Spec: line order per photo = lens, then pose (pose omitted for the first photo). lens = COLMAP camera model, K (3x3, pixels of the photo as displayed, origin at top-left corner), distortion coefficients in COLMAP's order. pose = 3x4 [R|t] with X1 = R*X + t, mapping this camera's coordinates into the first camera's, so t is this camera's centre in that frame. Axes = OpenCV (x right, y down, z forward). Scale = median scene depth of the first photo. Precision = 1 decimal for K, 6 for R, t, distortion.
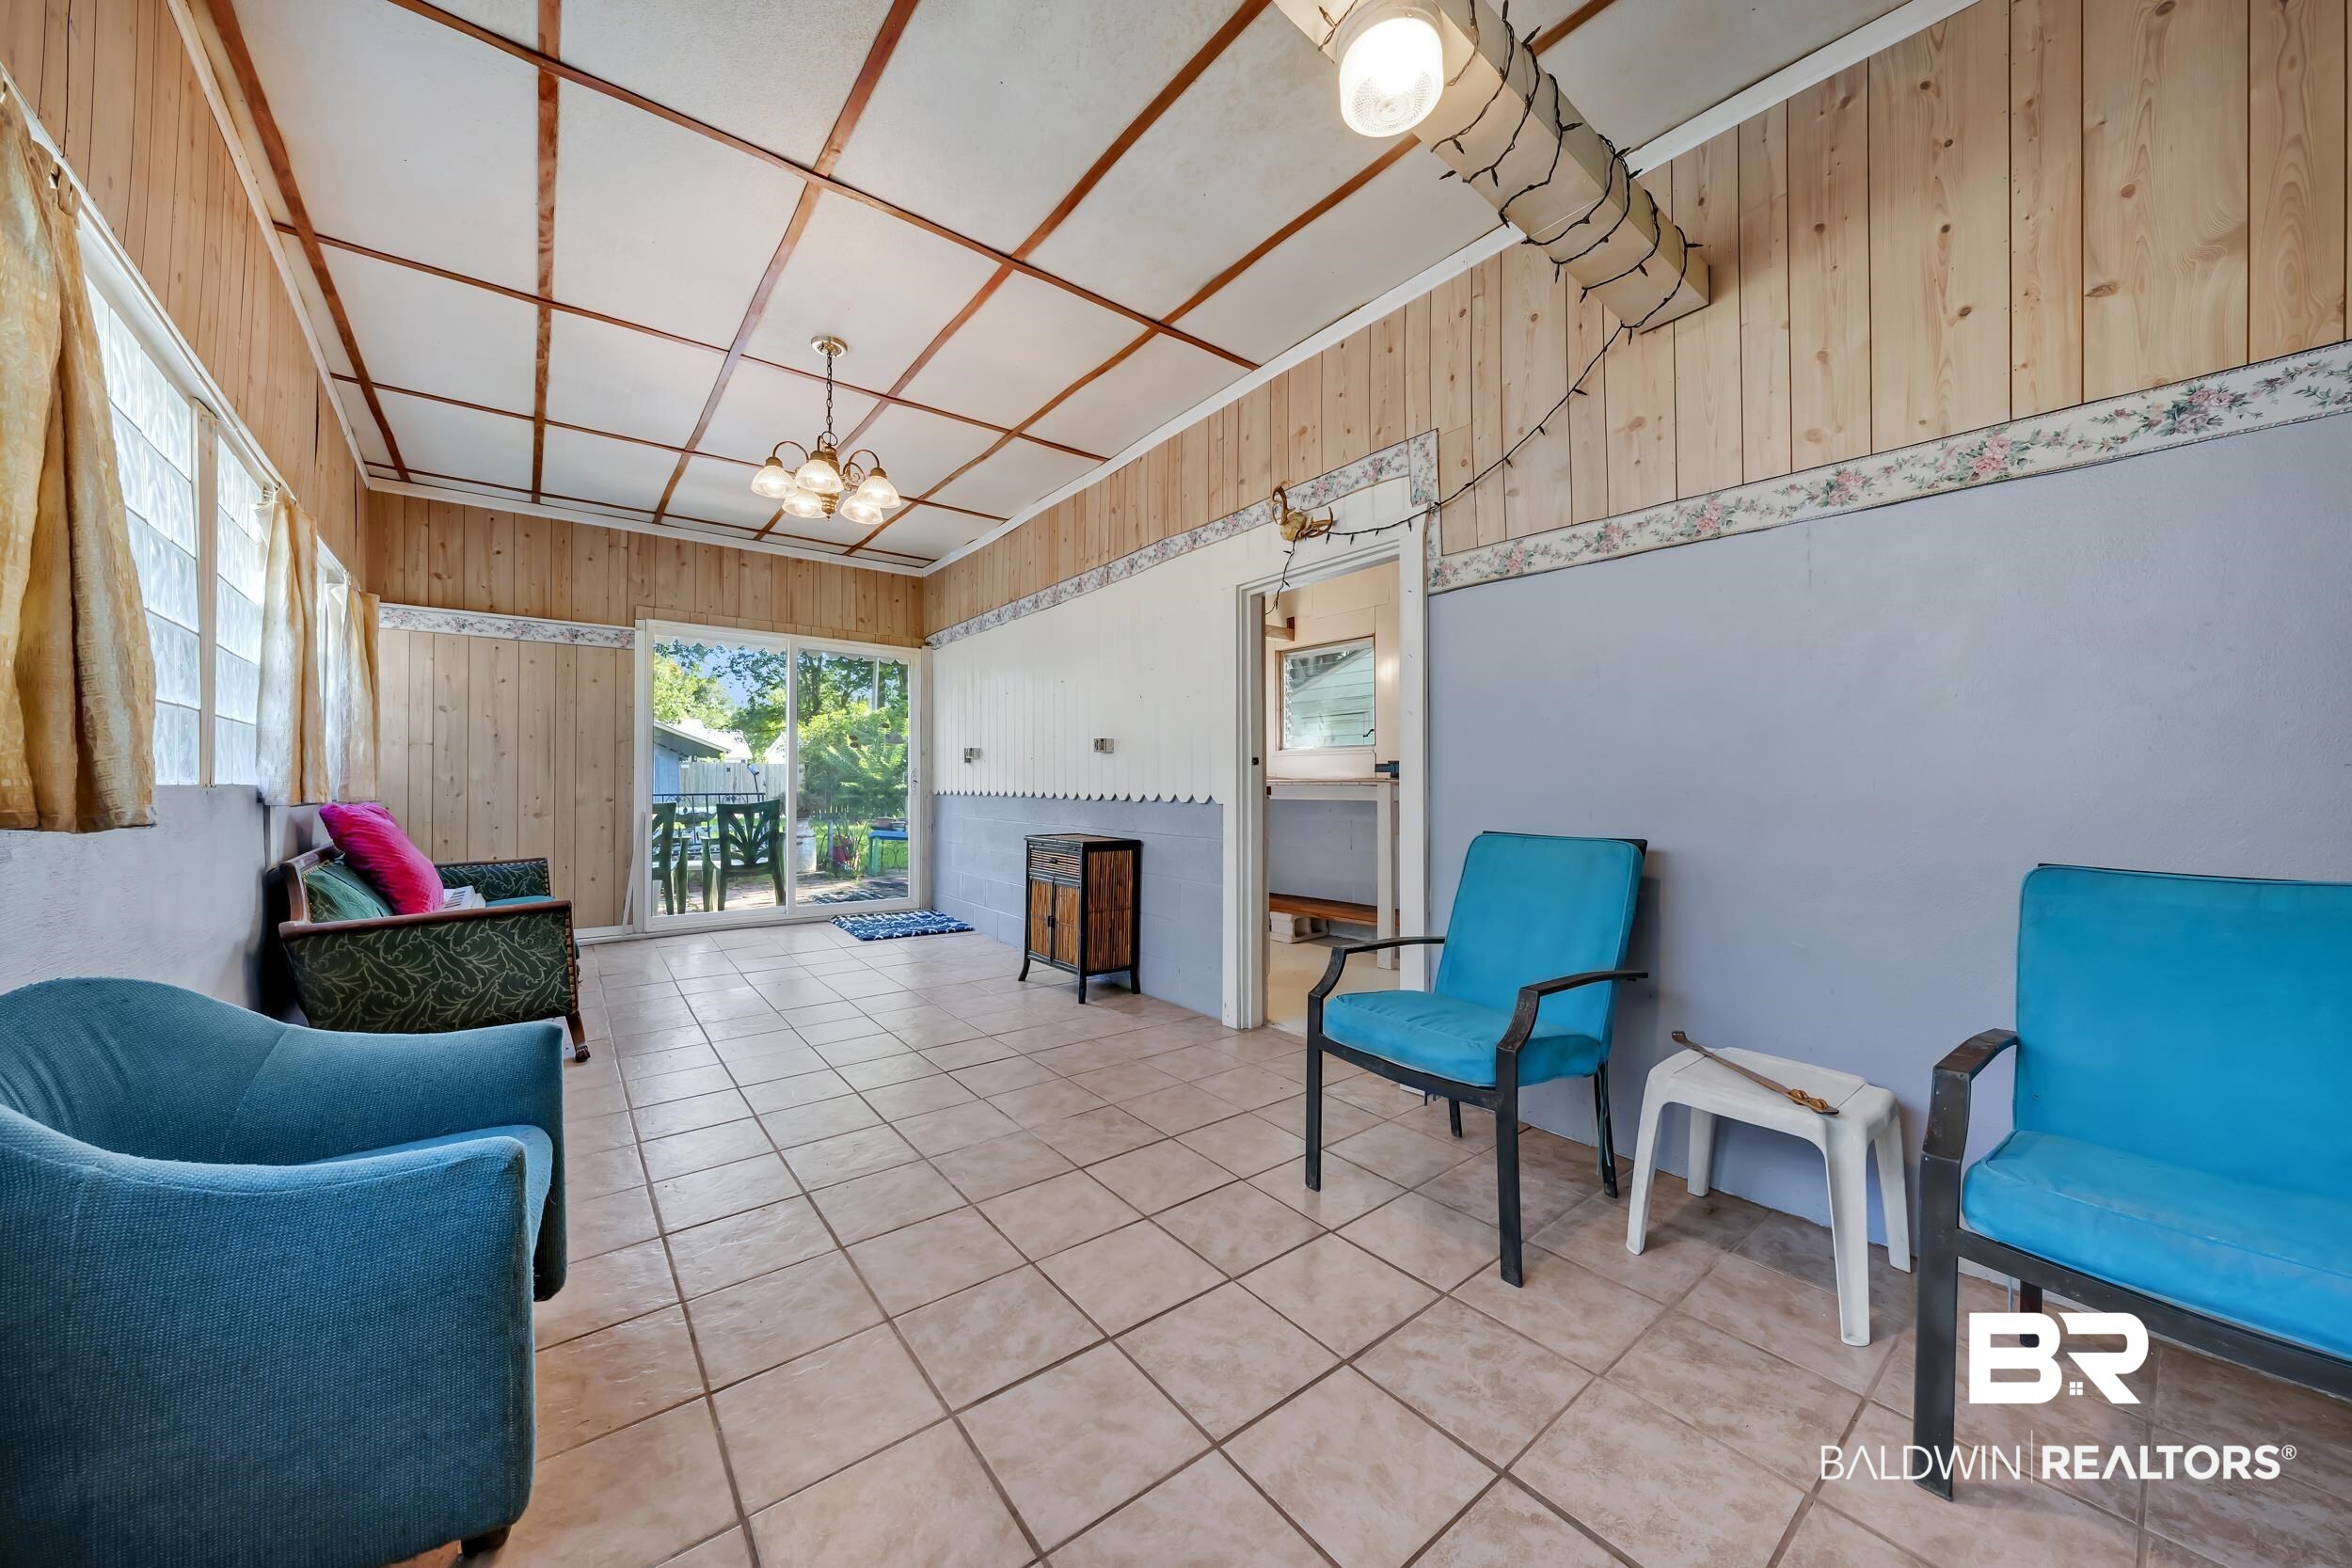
lens RADIAL K [[814.6, 0, 1176.0], [0, 814.6, 784.0], [0, 0, 1]] dist [-0.000389, -0.000007]
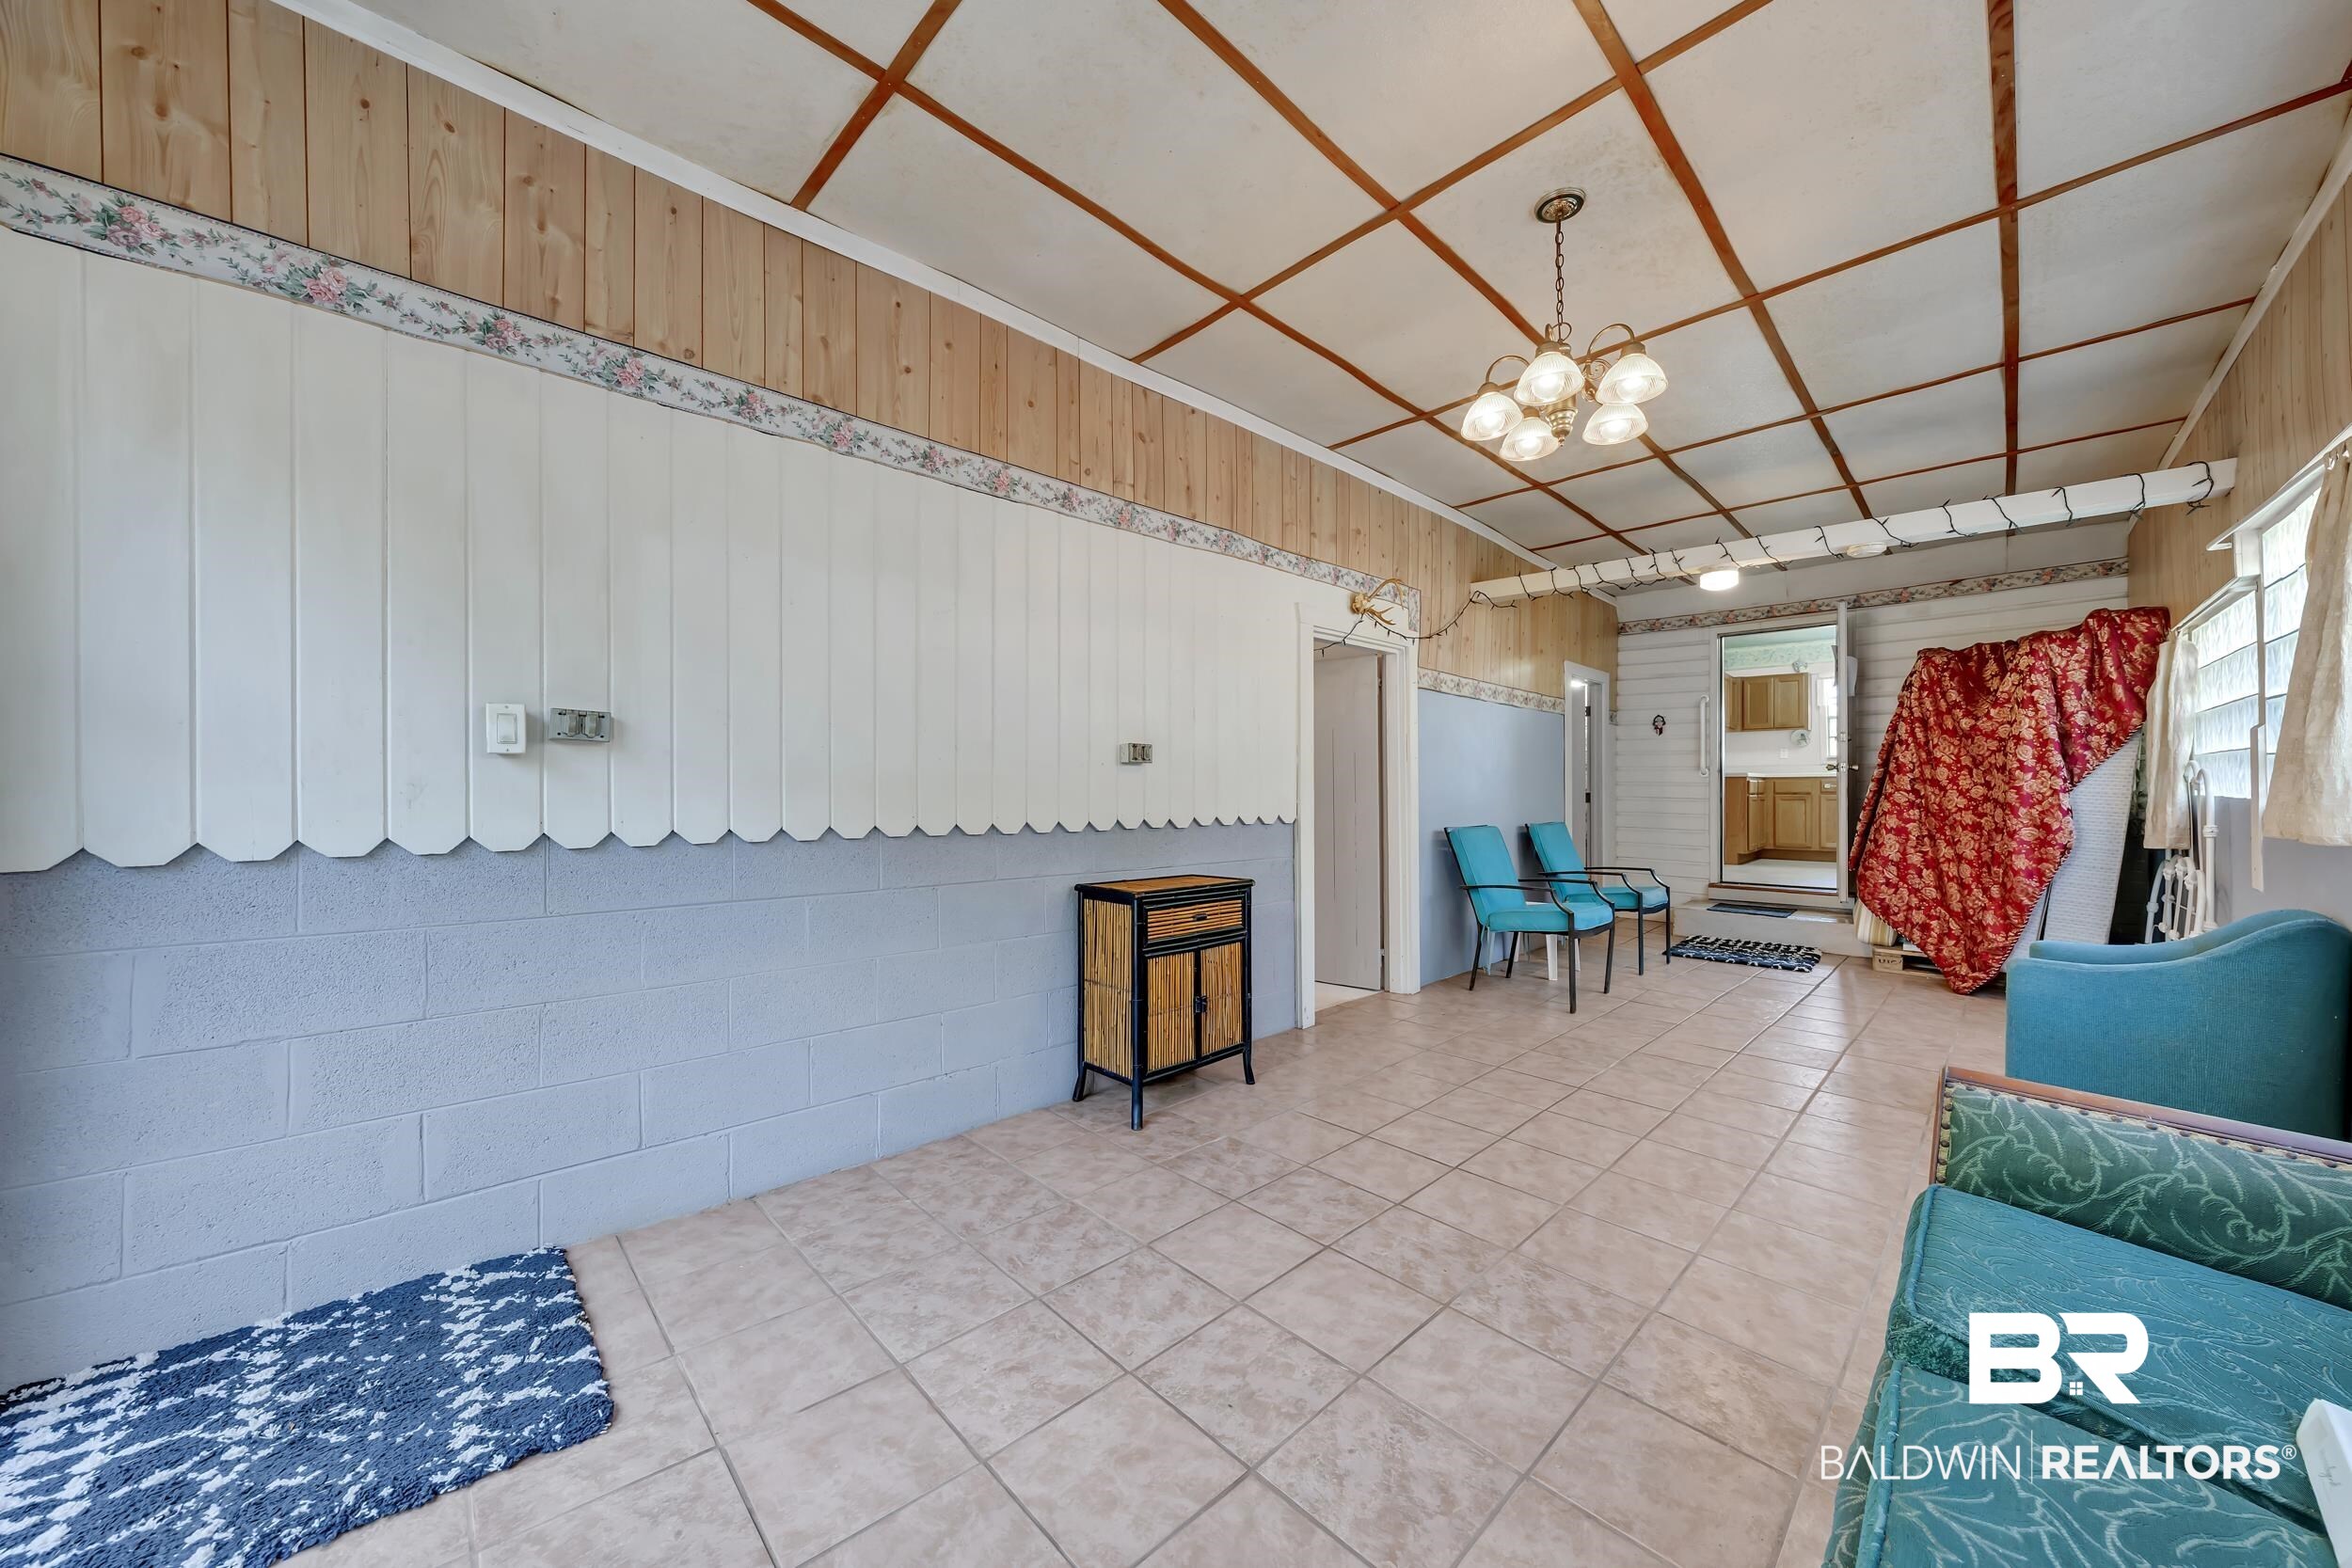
lens RADIAL K [[814.6, 0, 1176.0], [0, 814.6, 784.0], [0, 0, 1]] dist [-0.000389, -0.000007]
pose [[-0.098633, 0.008511, 0.995087, -0.864340], [0.002738, 0.999962, -0.008281, -0.014953], [-0.995120, 0.001908, -0.098653, 1.106343]]
